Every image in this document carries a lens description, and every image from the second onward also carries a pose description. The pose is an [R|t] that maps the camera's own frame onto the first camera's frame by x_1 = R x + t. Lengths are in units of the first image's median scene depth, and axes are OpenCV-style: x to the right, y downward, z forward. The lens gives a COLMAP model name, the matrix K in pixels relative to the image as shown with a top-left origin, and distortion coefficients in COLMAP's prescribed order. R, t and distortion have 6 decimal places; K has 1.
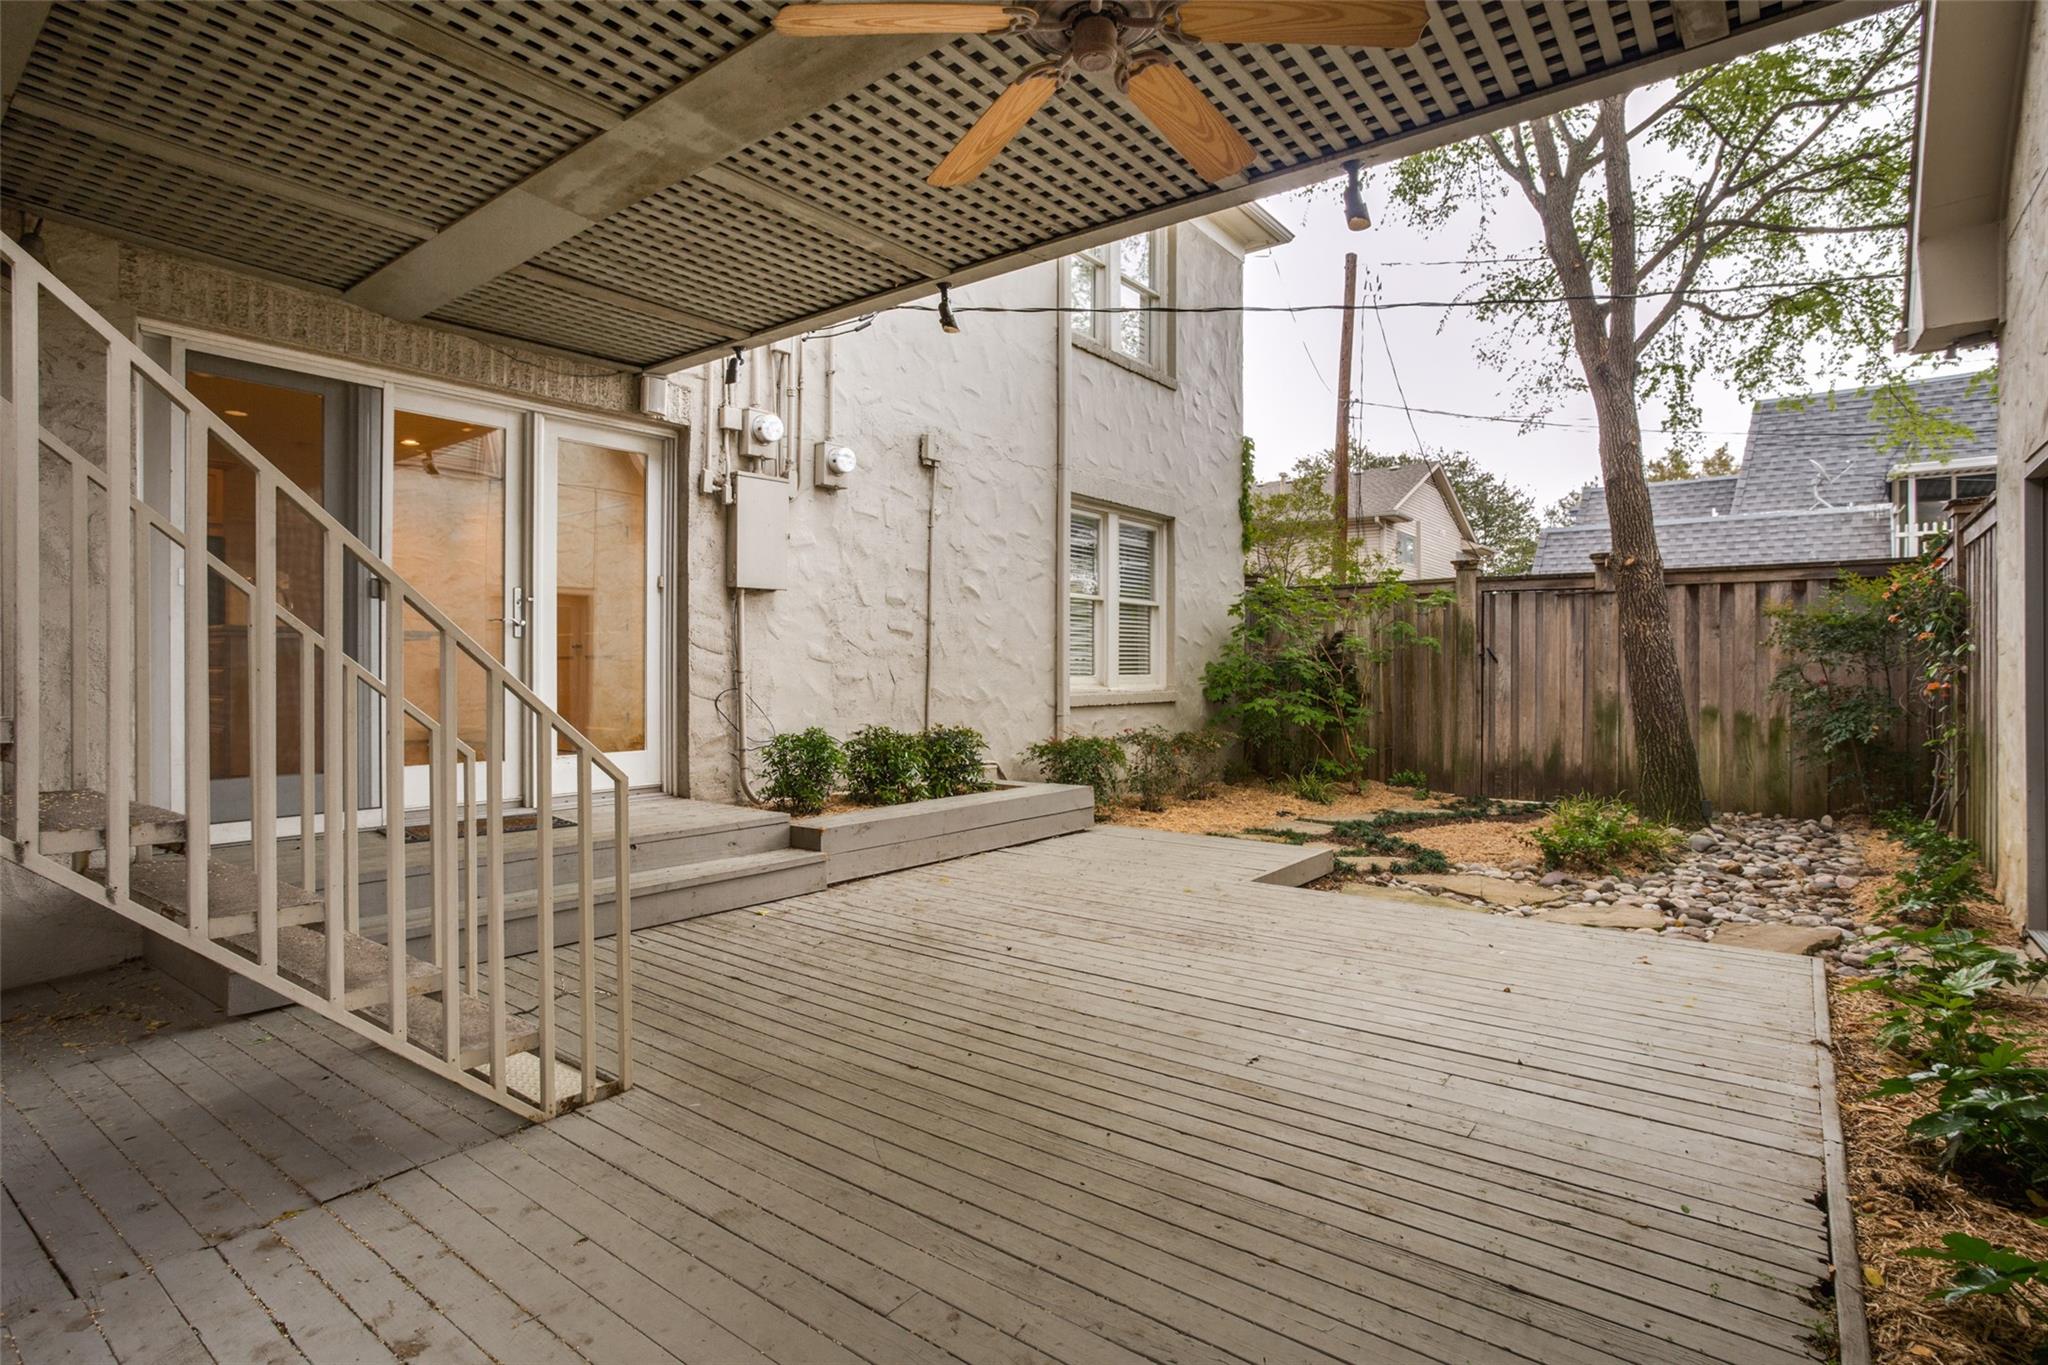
lens RADIAL K [[1011.8, 0, 1032.5], [0, 1011.8, 678.0], [0, 0, 1]] dist [-0.006451, 0.001169]
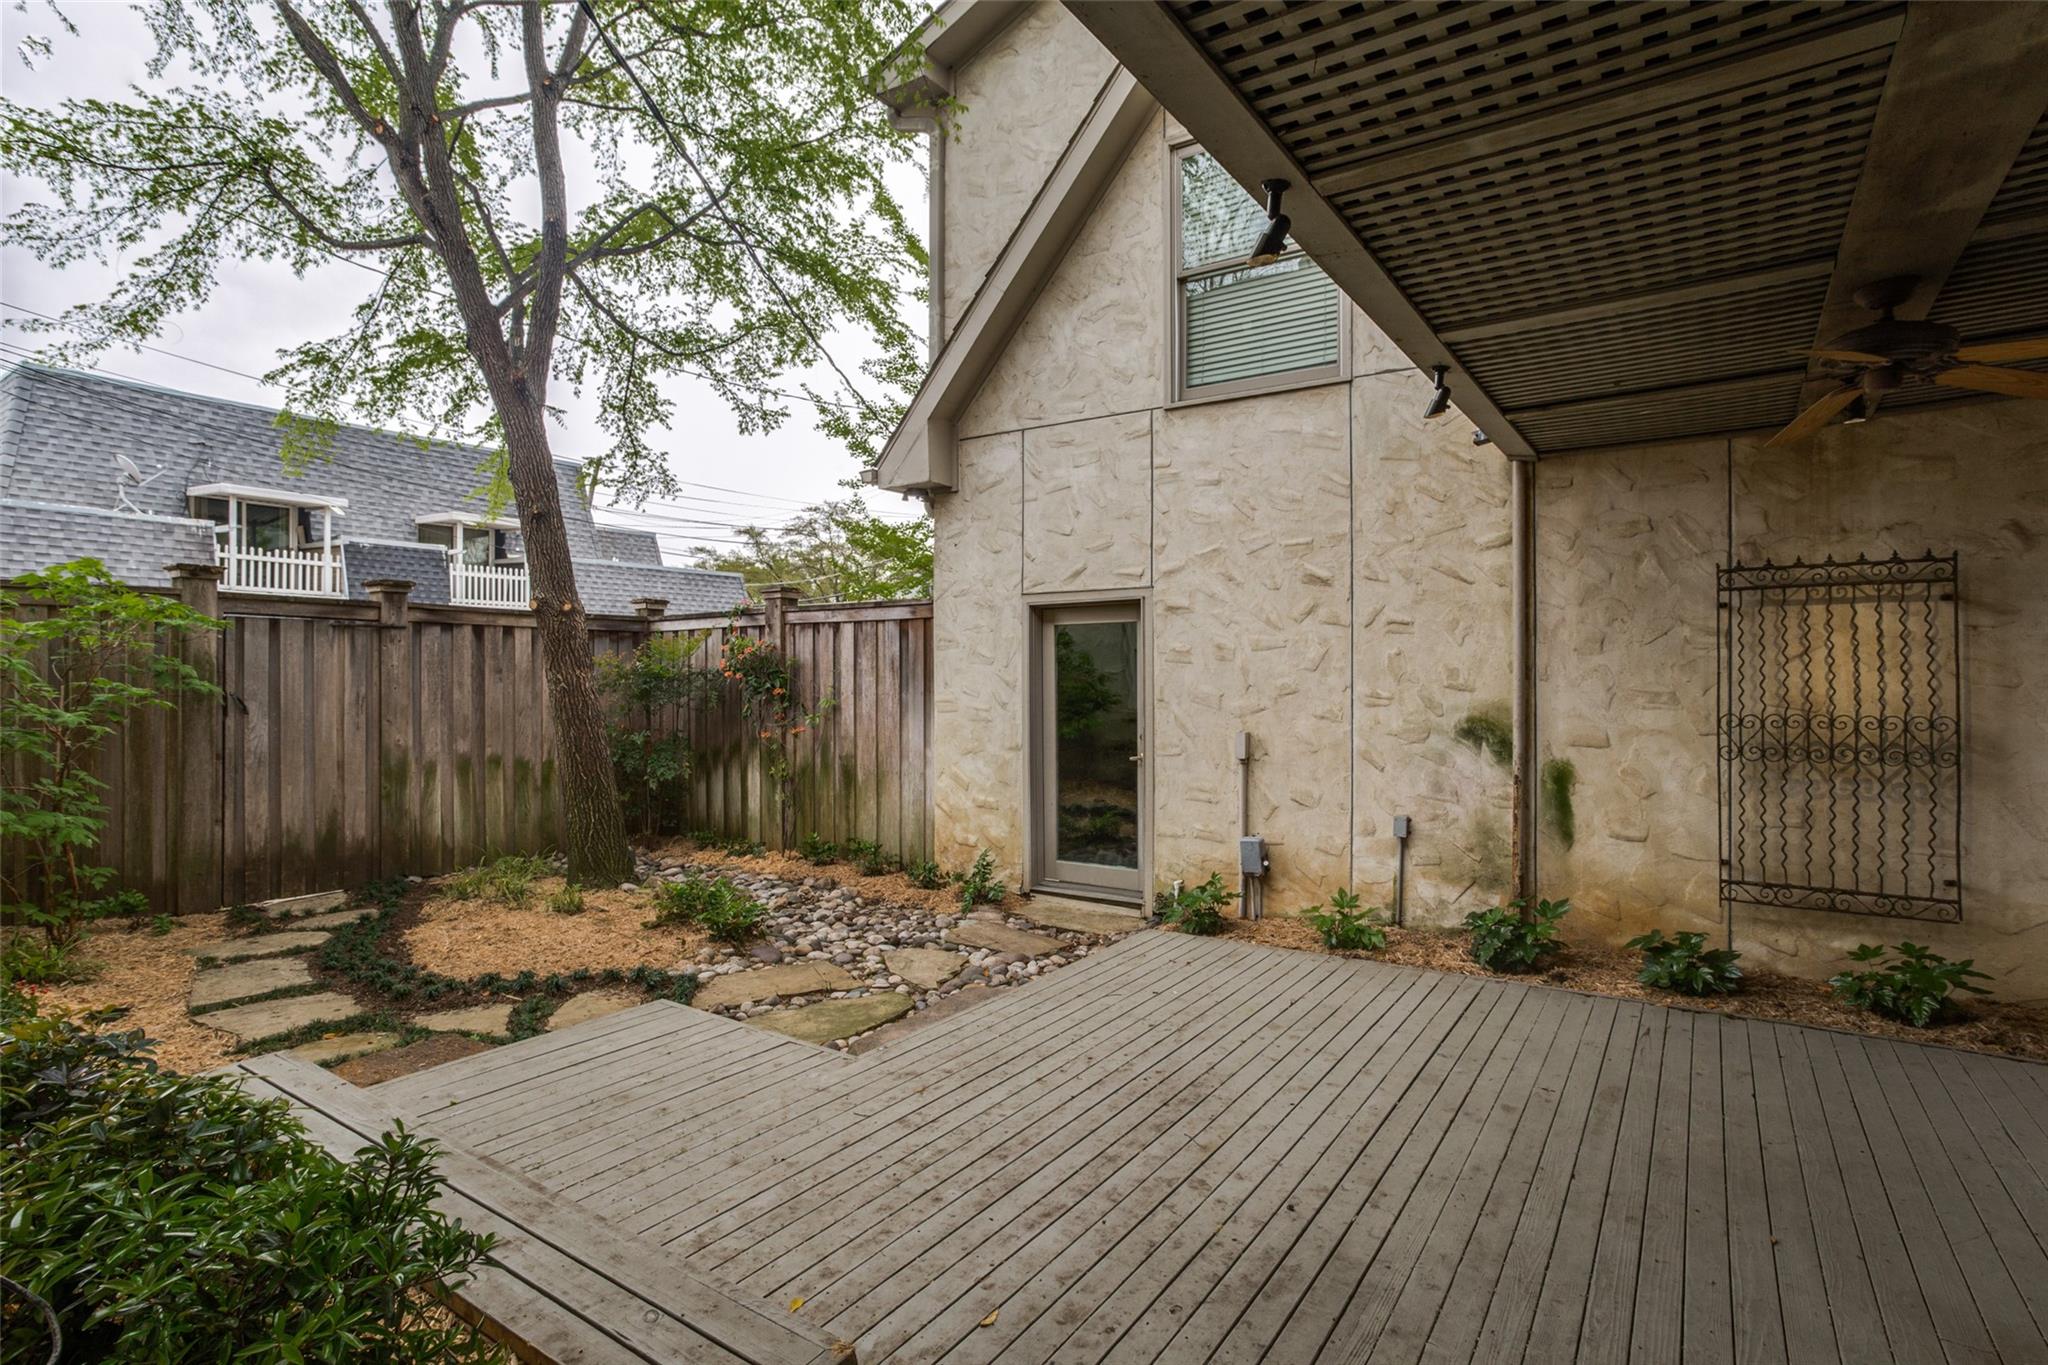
lens RADIAL K [[1011.8, 0, 1030.1], [0, 1011.8, 678.0], [0, 0, 1]] dist [-0.006451, 0.001169]
pose [[-0.059207, -0.004065, 0.998237, -0.296127], [0.005285, 0.999976, 0.004386, -0.042539], [-0.998232, 0.005535, -0.059184, 0.512010]]
